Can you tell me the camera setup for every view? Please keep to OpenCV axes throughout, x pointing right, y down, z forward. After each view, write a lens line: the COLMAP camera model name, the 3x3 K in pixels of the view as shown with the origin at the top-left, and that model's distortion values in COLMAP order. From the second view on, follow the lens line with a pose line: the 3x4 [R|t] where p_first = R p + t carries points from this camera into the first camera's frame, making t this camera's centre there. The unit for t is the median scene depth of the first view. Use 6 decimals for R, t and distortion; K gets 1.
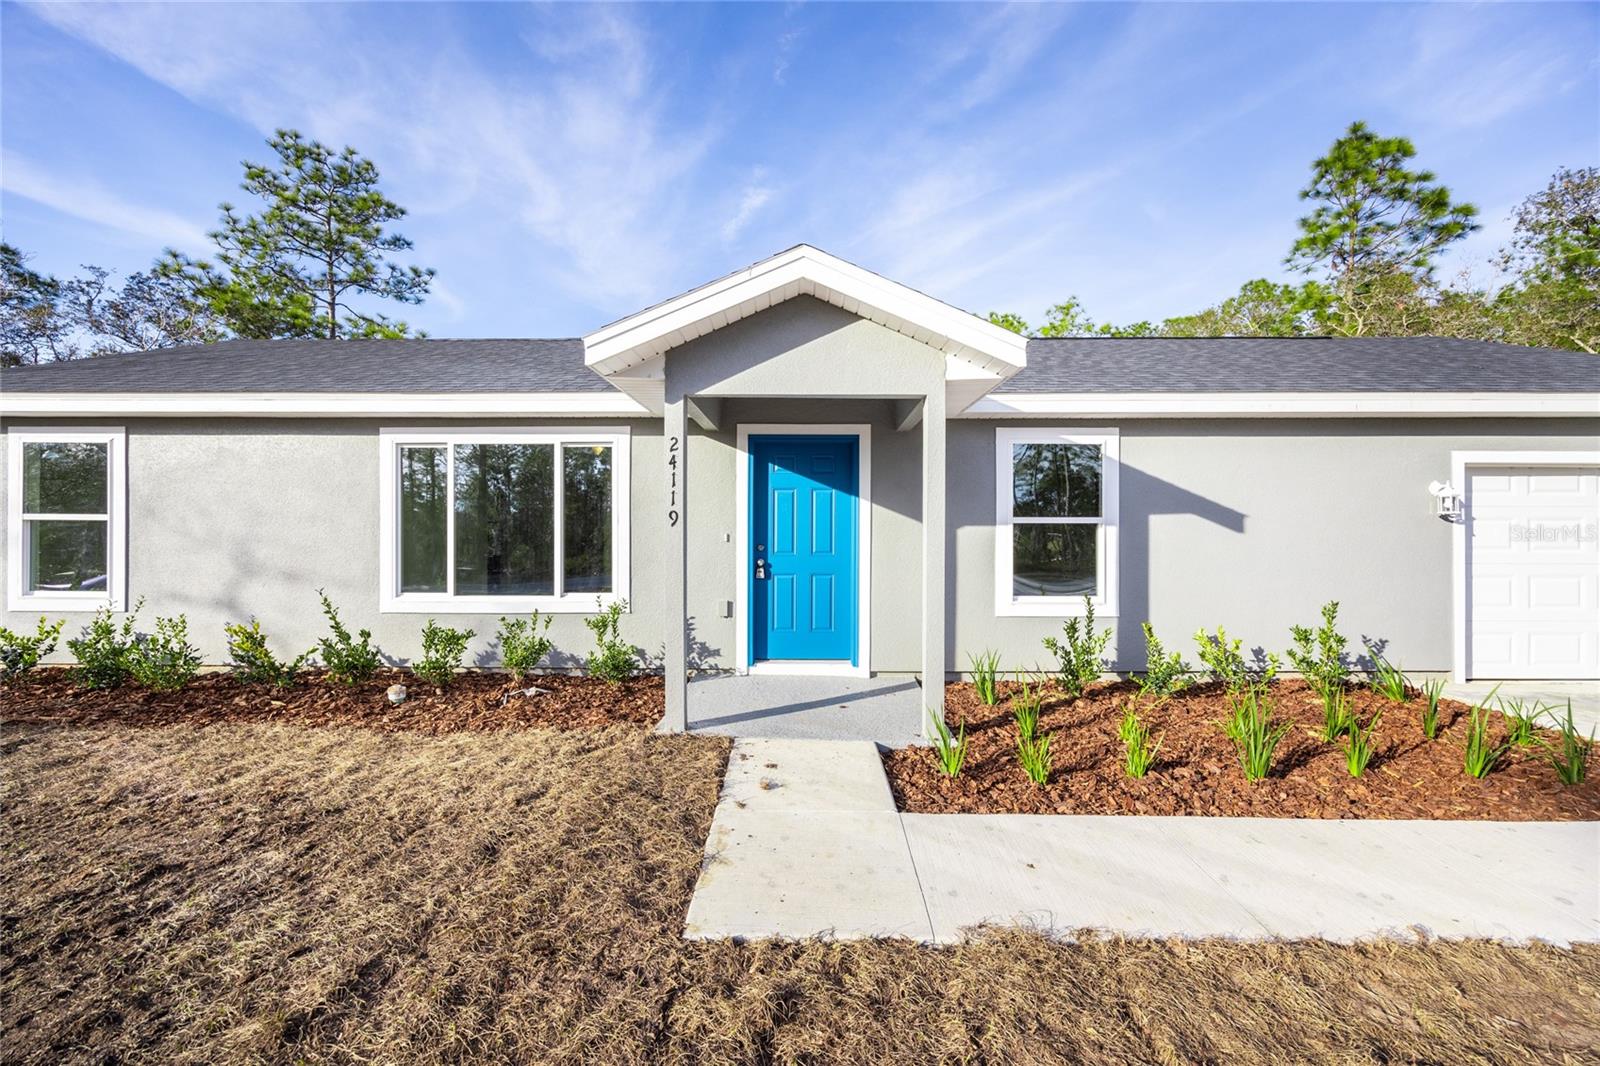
lens RADIAL K [[641.0, 0, 801.0], [0, 641.0, 506.6], [0, 0, 1]] dist [-0.000192, -0.000008]
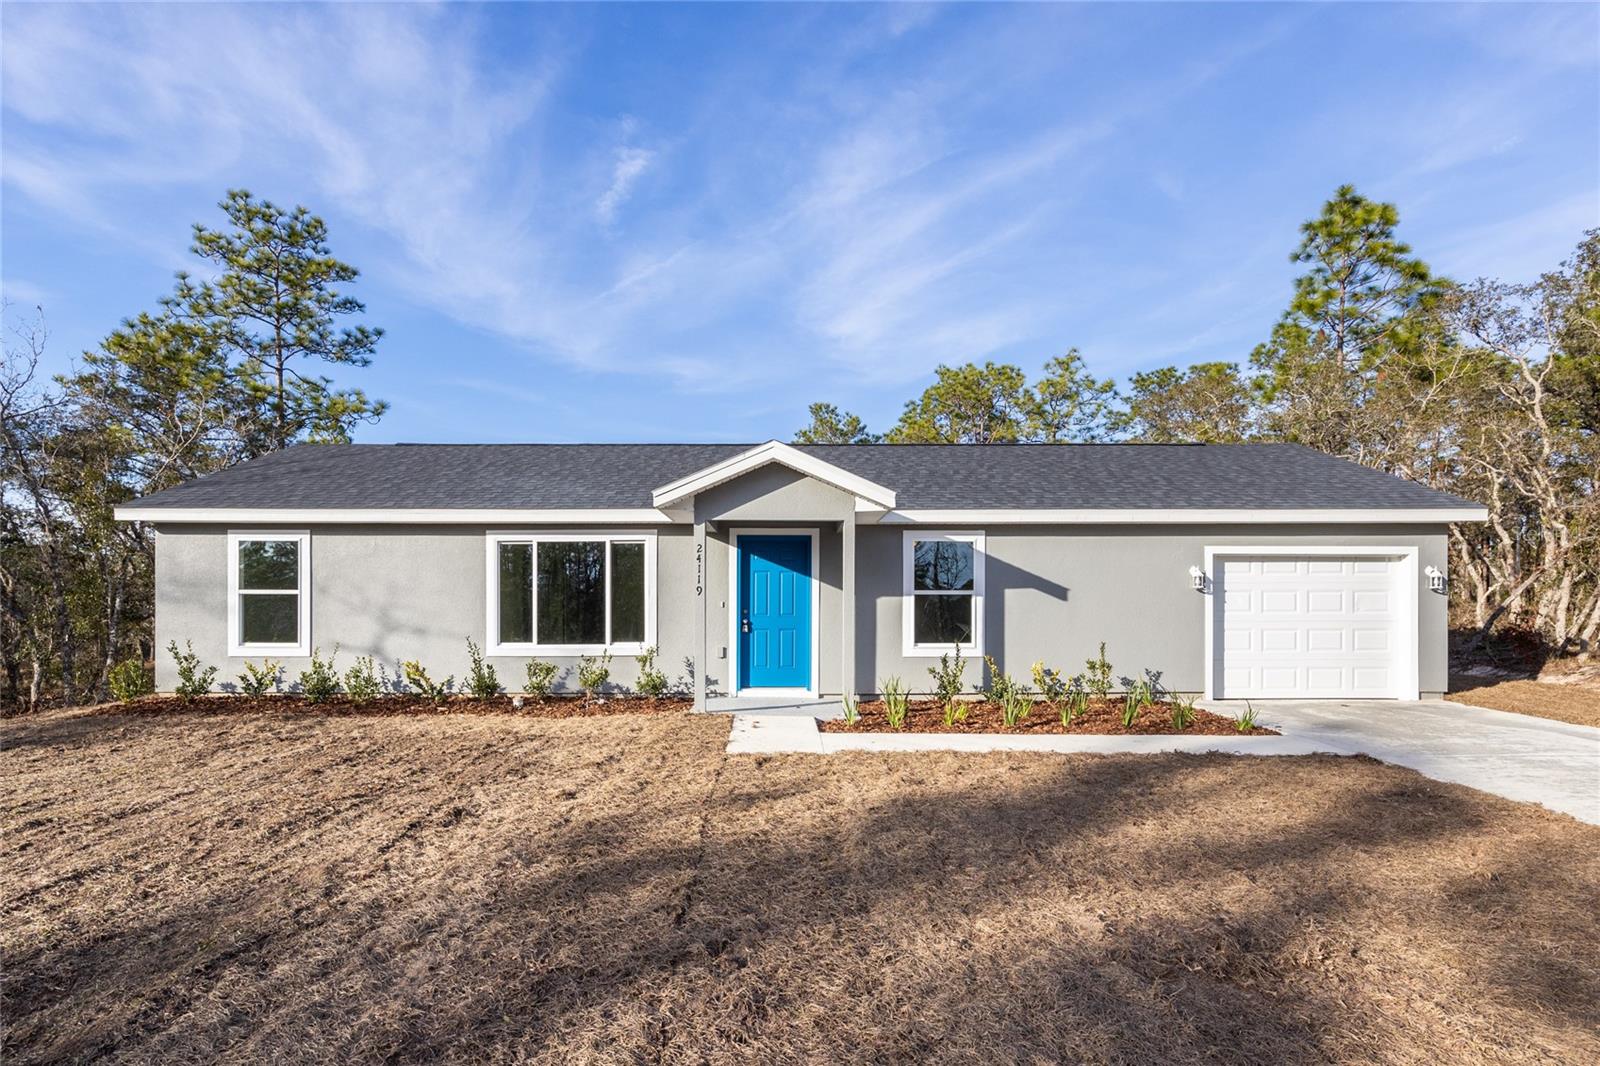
lens RADIAL K [[720.1, 0, 795.7], [0, 720.1, 578.7], [0, 0, 1]] dist [0.015802, -0.000021]
pose [[0.999568, -0.001597, 0.029354, 0.005079], [0.001696, 0.999993, -0.003340, -0.005980], [-0.029349, 0.003388, 0.999563, -0.662649]]
